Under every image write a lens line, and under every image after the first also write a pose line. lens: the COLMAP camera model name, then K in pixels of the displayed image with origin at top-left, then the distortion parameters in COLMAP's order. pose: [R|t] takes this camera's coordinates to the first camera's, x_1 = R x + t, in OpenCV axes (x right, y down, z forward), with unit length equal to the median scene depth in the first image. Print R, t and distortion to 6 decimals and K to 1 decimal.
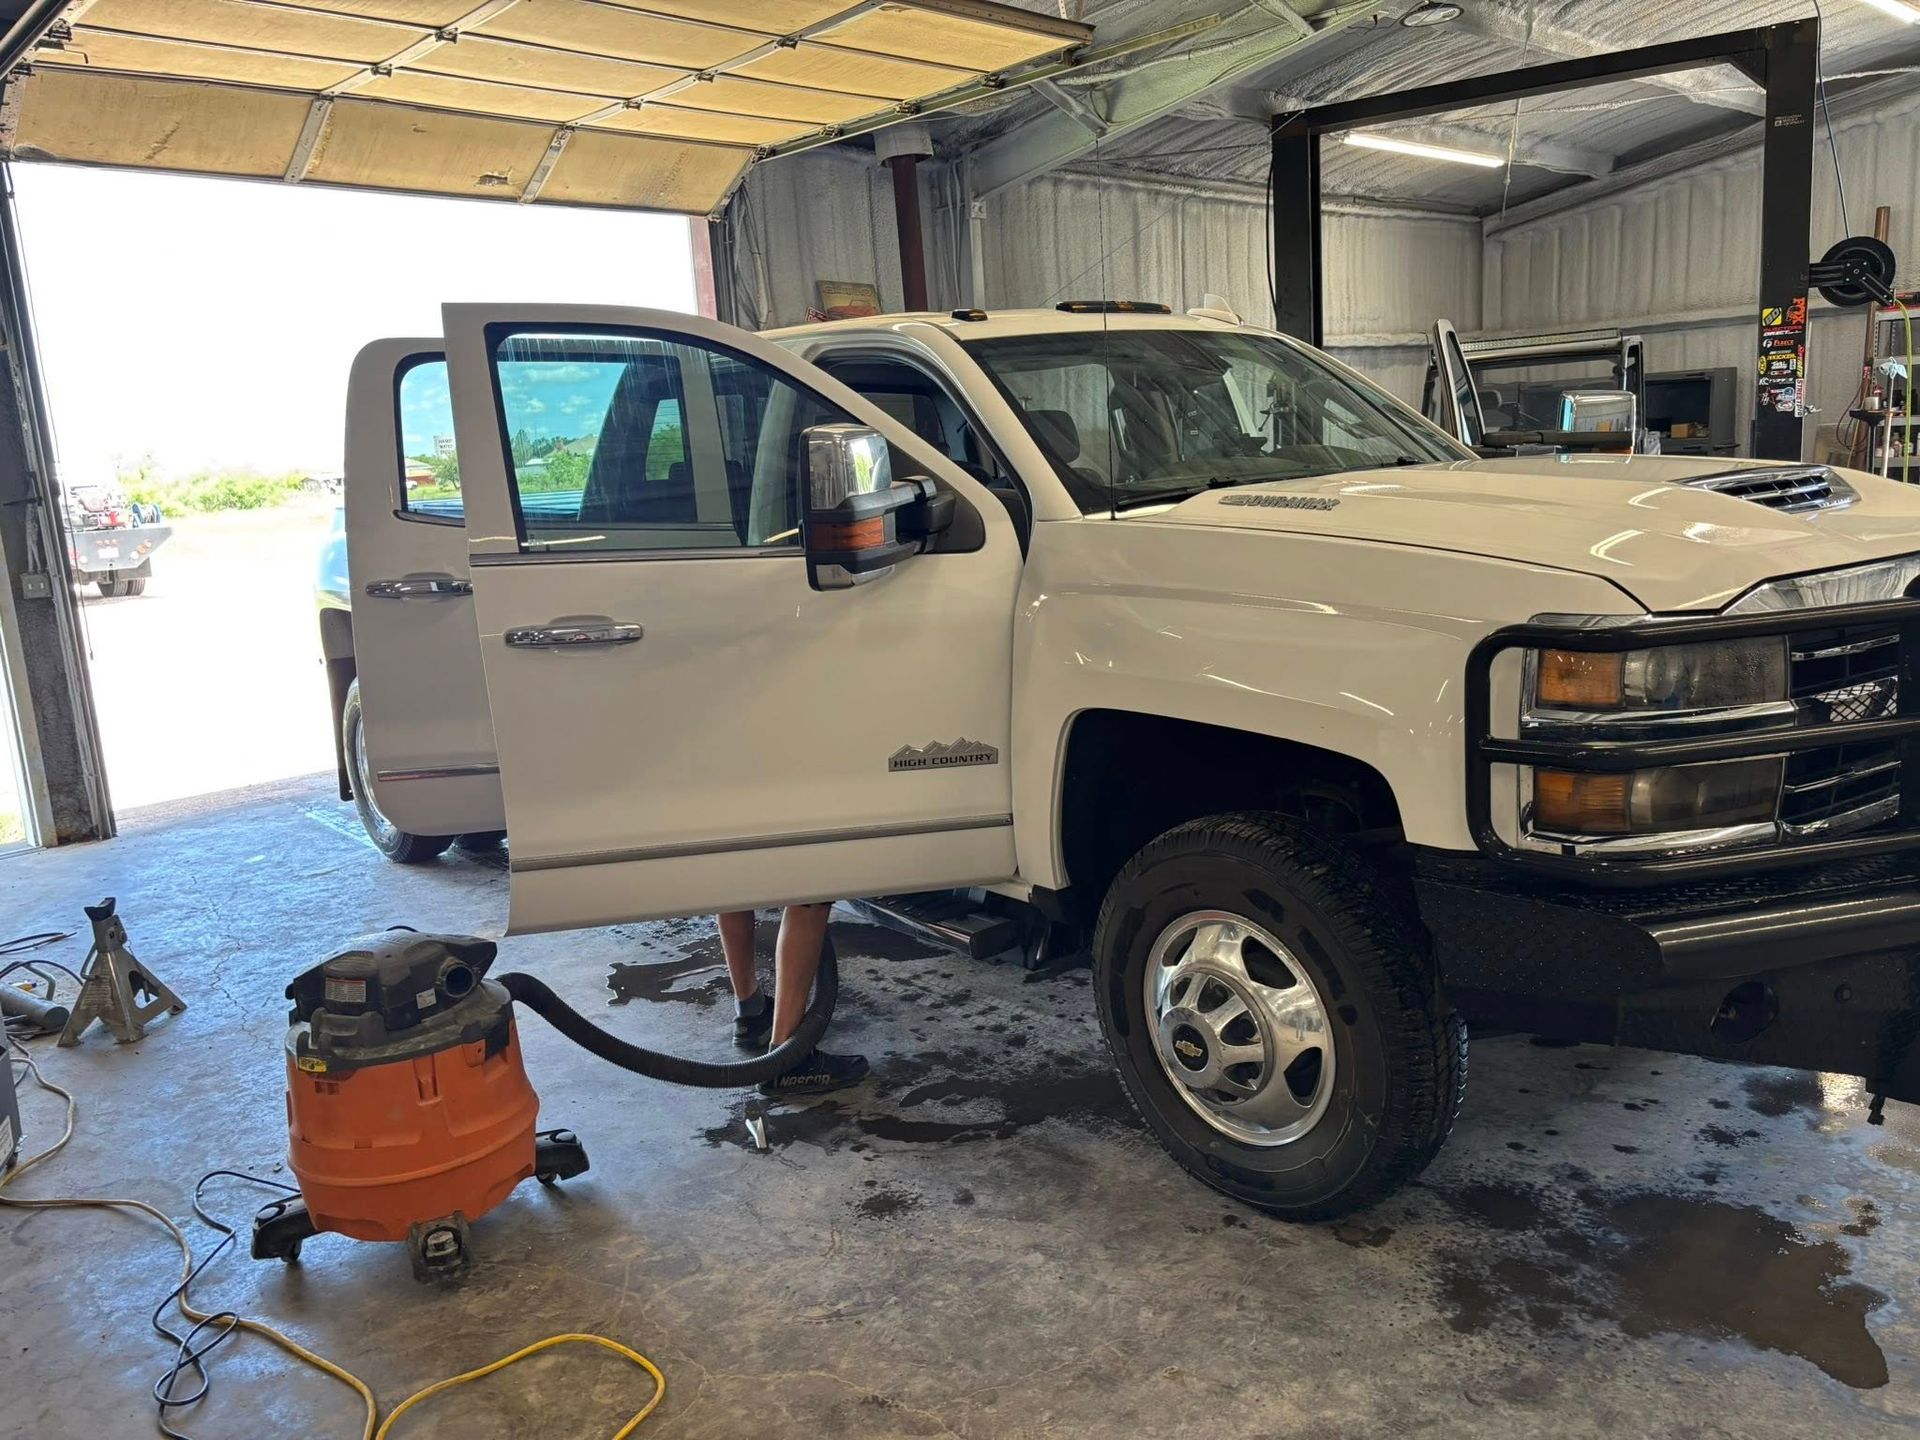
lens RADIAL K [[1417.3, 0, 960.0], [0, 1417.3, 720.0], [0, 0, 1]] dist [-0.010586, -0.006463]
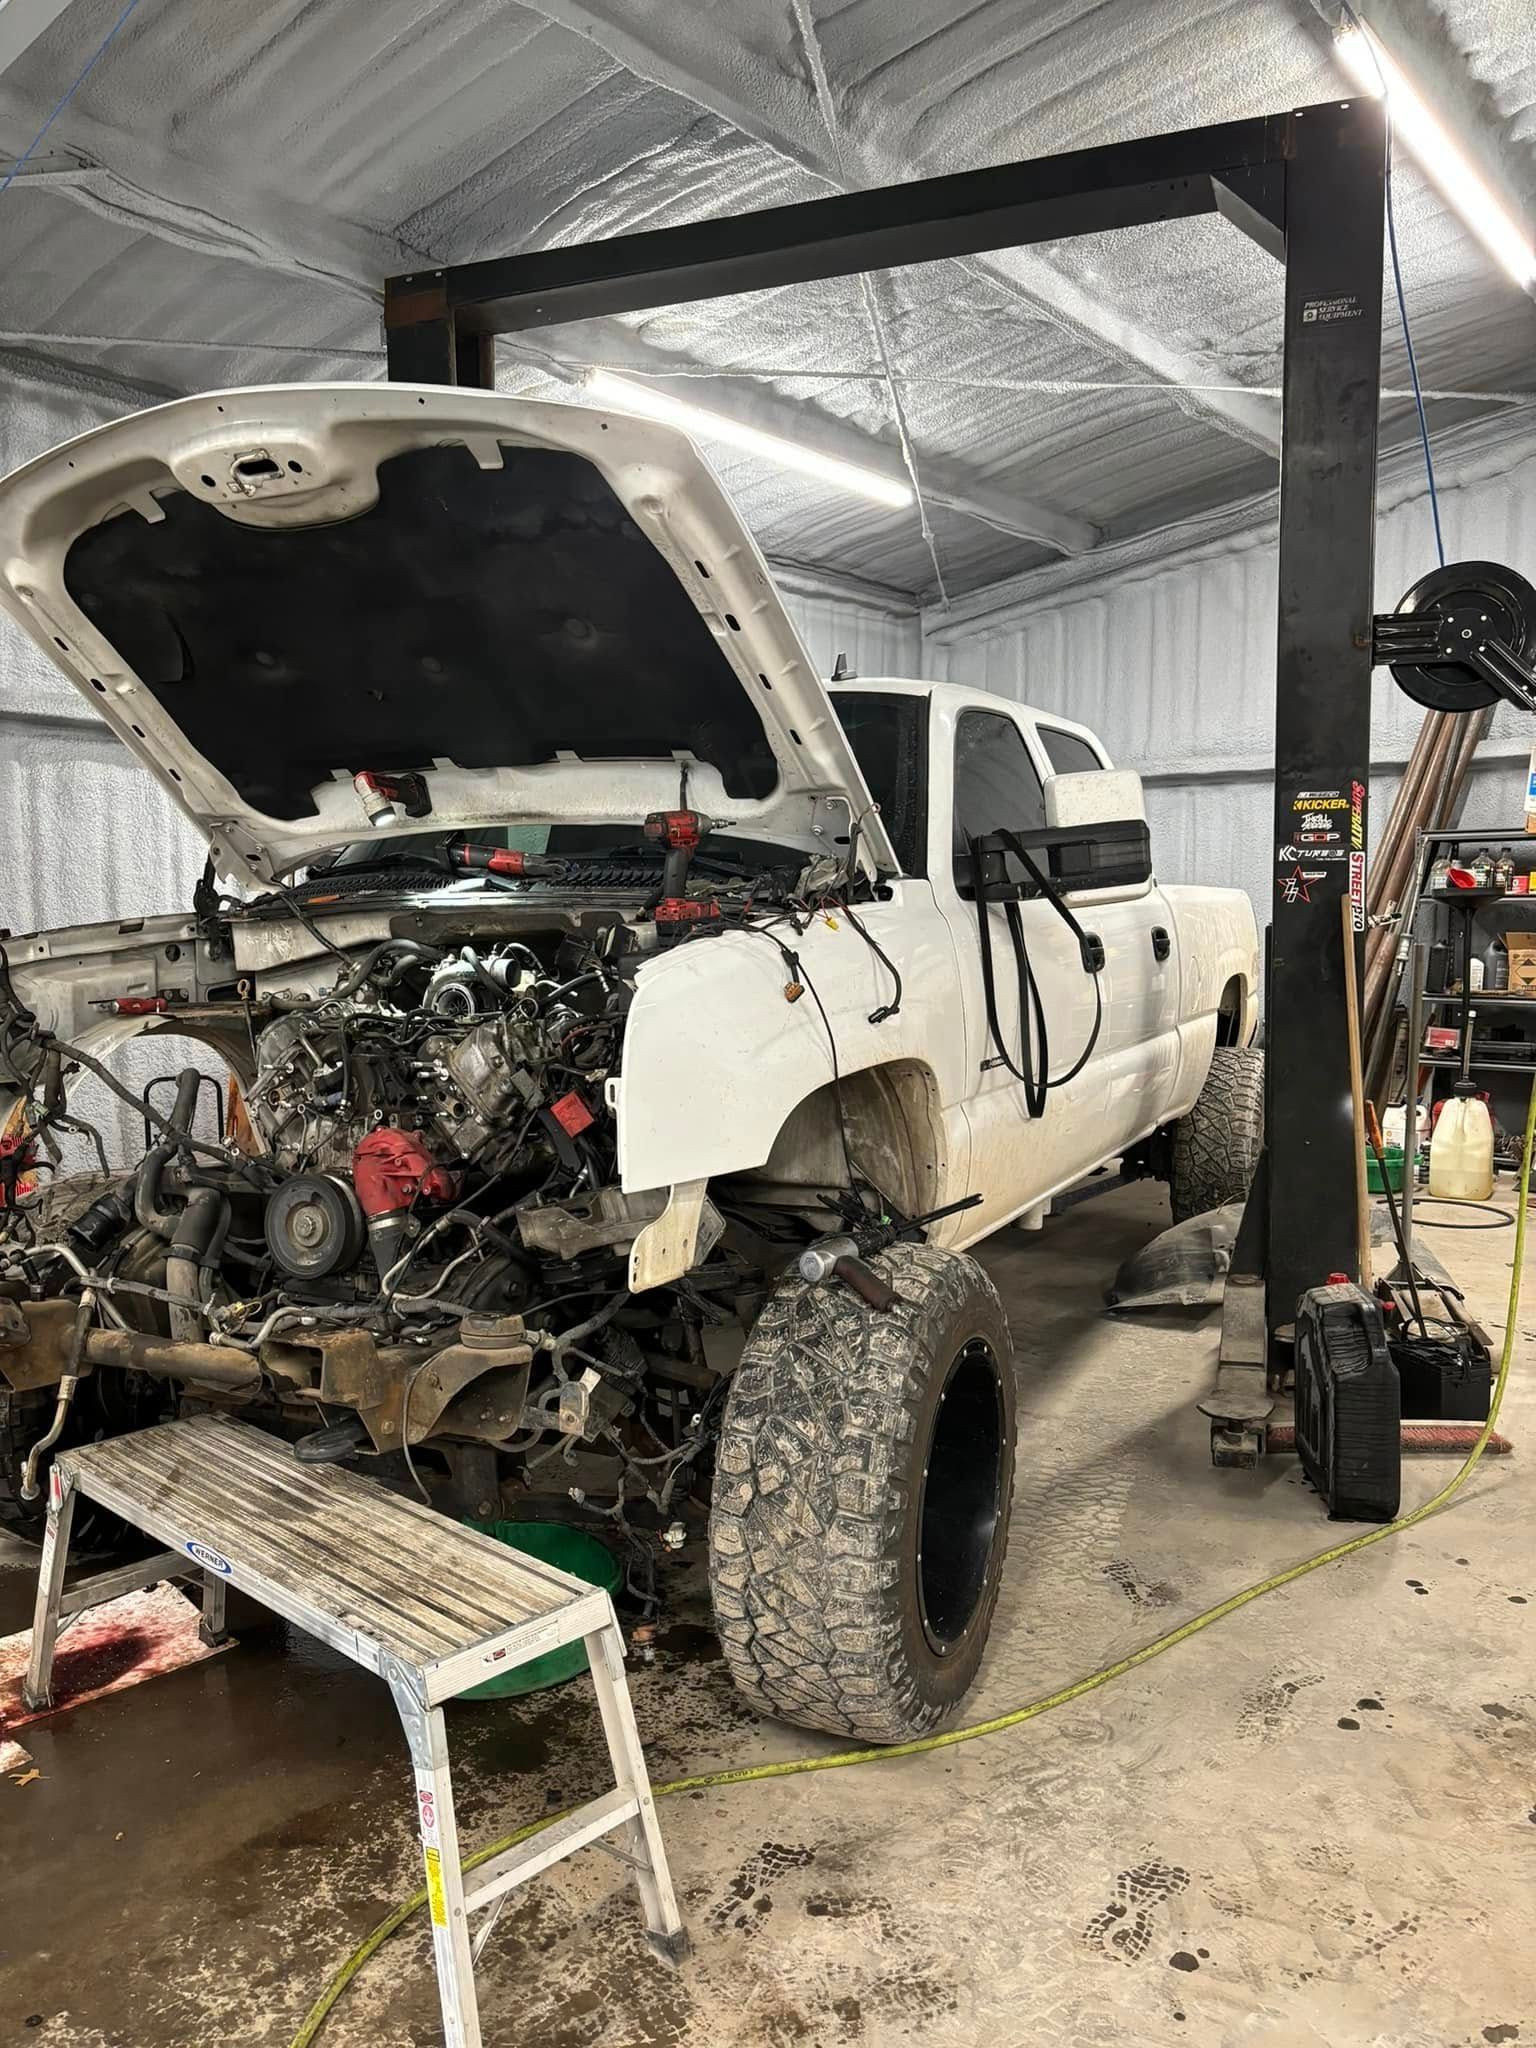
lens RADIAL K [[1511.8, 0, 768.0], [0, 1511.8, 1024.0], [0, 0, 1]] dist [-0.010586, -0.006463]
pose [[0.985305, 0.048114, 0.163888, 0.255211], [-0.029799, 0.993212, -0.112435, -0.097352], [-0.168186, 0.105899, 0.980051, 0.432418]]
